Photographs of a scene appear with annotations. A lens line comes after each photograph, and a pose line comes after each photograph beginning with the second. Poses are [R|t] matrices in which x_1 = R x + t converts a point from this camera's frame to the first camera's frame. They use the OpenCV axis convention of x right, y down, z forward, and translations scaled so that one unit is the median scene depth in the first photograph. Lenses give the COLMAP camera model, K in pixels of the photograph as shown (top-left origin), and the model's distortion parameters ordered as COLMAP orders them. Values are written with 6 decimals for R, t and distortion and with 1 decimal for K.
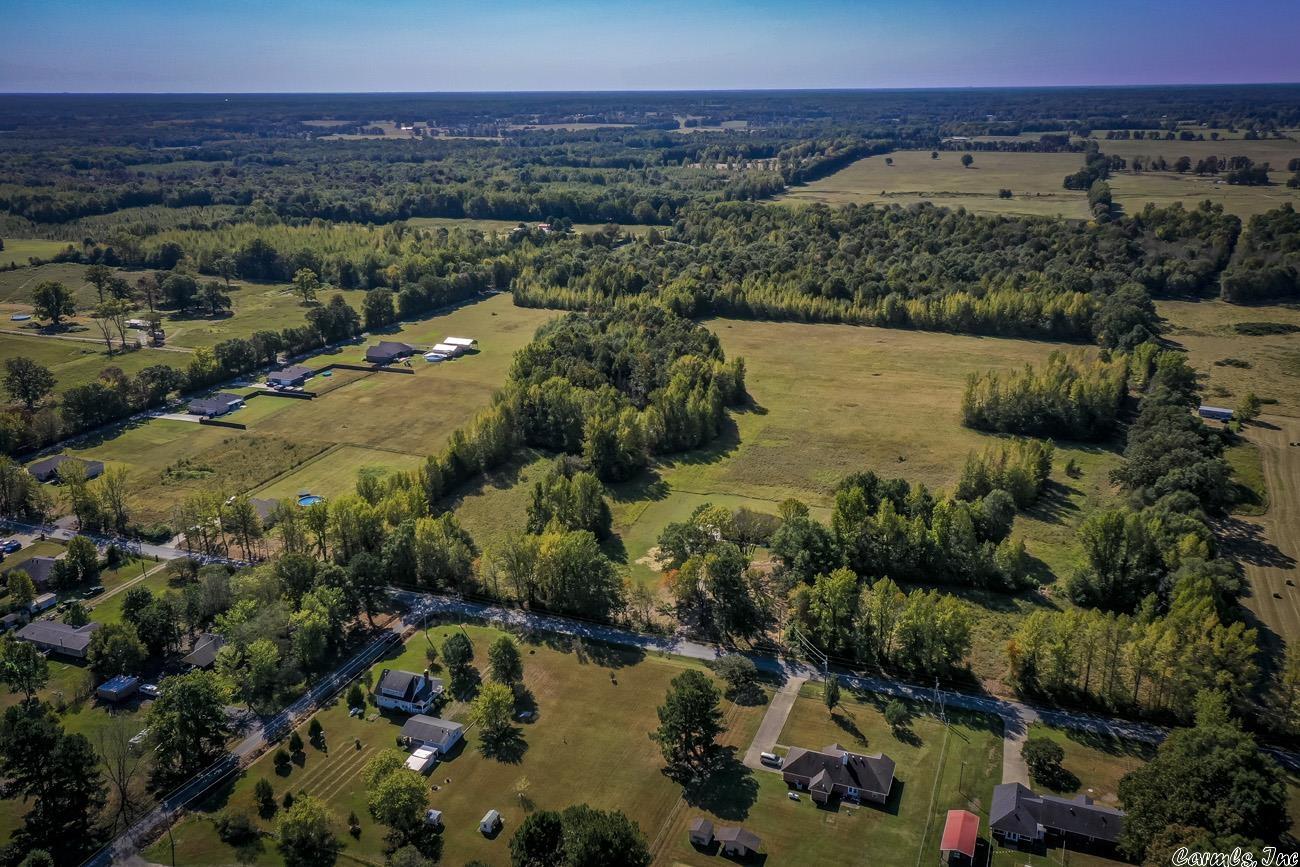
lens RADIAL K [[1026.7, 0, 650.0], [0, 1026.7, 433.5], [0, 0, 1]] dist [0.012394, 0.014575]
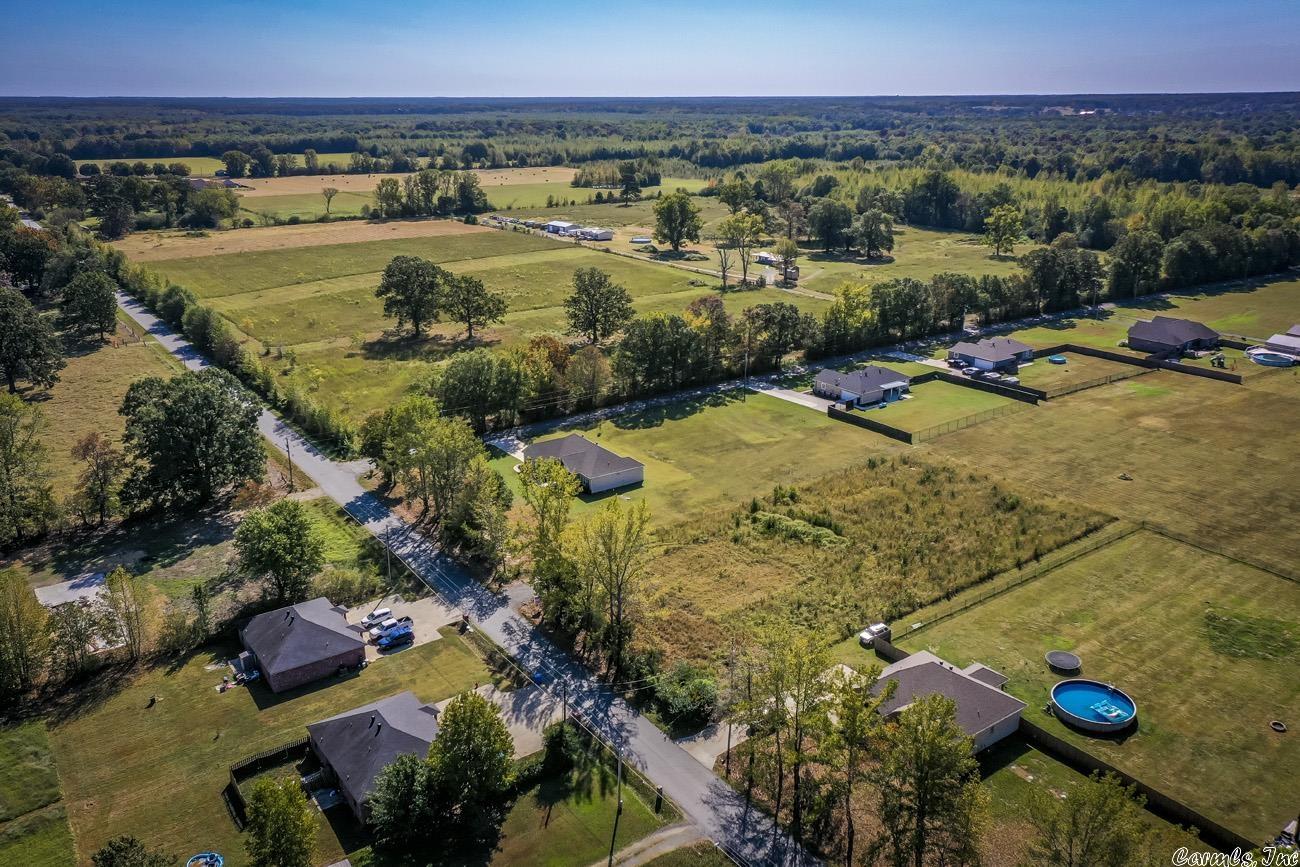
lens RADIAL K [[1026.7, 0, 650.0], [0, 1026.7, 433.5], [0, 0, 1]] dist [0.012394, 0.014575]
pose [[0.828292, 0.177637, -0.531392, -0.204369], [-0.177695, 0.982735, 0.051537, -0.010312], [0.531372, 0.051738, 0.845557, 0.447649]]
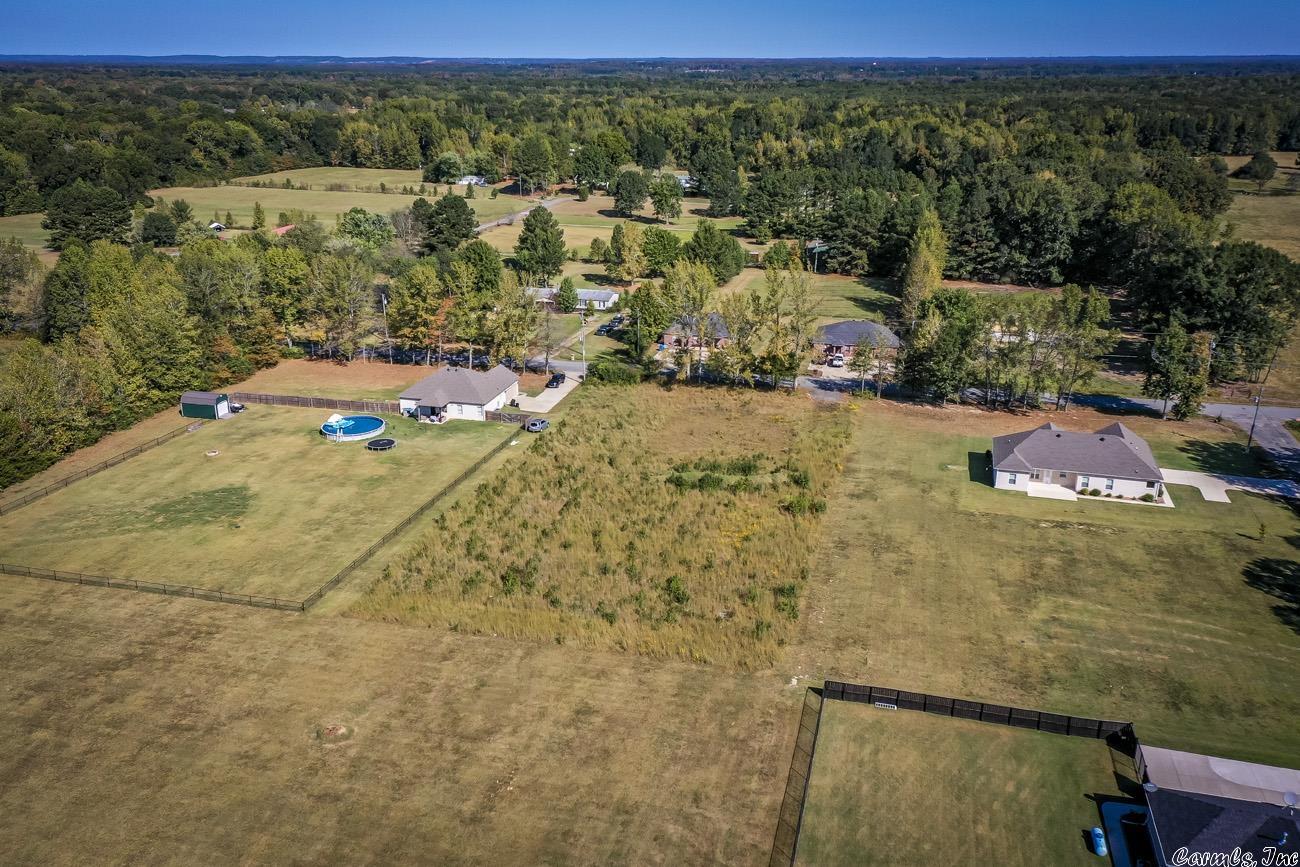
lens RADIAL K [[1045.7, 0, 650.0], [0, 1045.7, 433.5], [0, 0, 1]] dist [0.007035, -0.001340]
pose [[-0.994527, 0.042978, -0.095230, -0.297385], [-0.024551, 0.789822, 0.612845, -0.151763], [0.101554, 0.611829, -0.784444, 0.983059]]
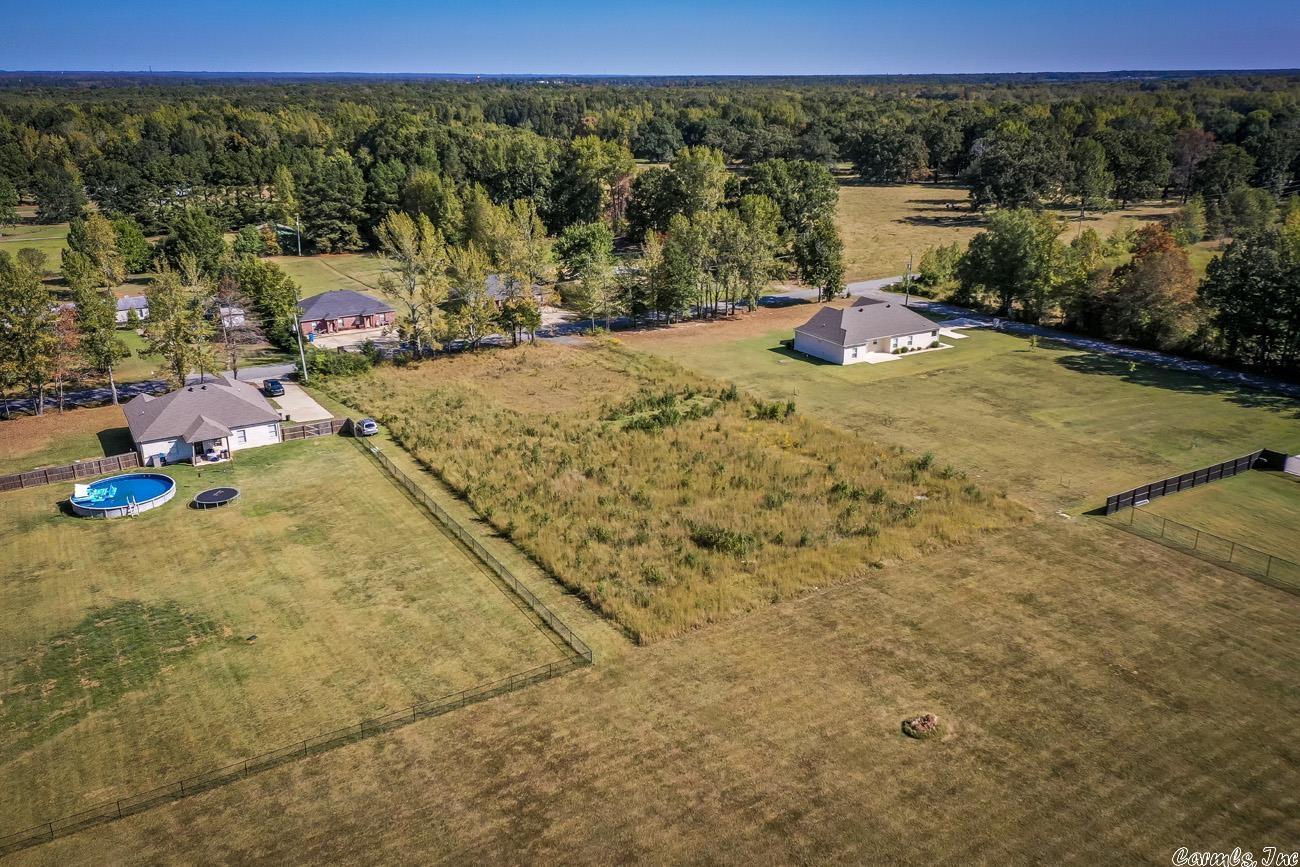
lens RADIAL K [[1026.7, 0, 650.0], [0, 1026.7, 433.5], [0, 0, 1]] dist [0.012394, 0.014575]
pose [[-0.624473, 0.268147, -0.733574, -0.152377], [-0.235529, 0.830846, 0.504204, -0.094055], [0.744687, 0.487640, -0.455684, 0.888028]]
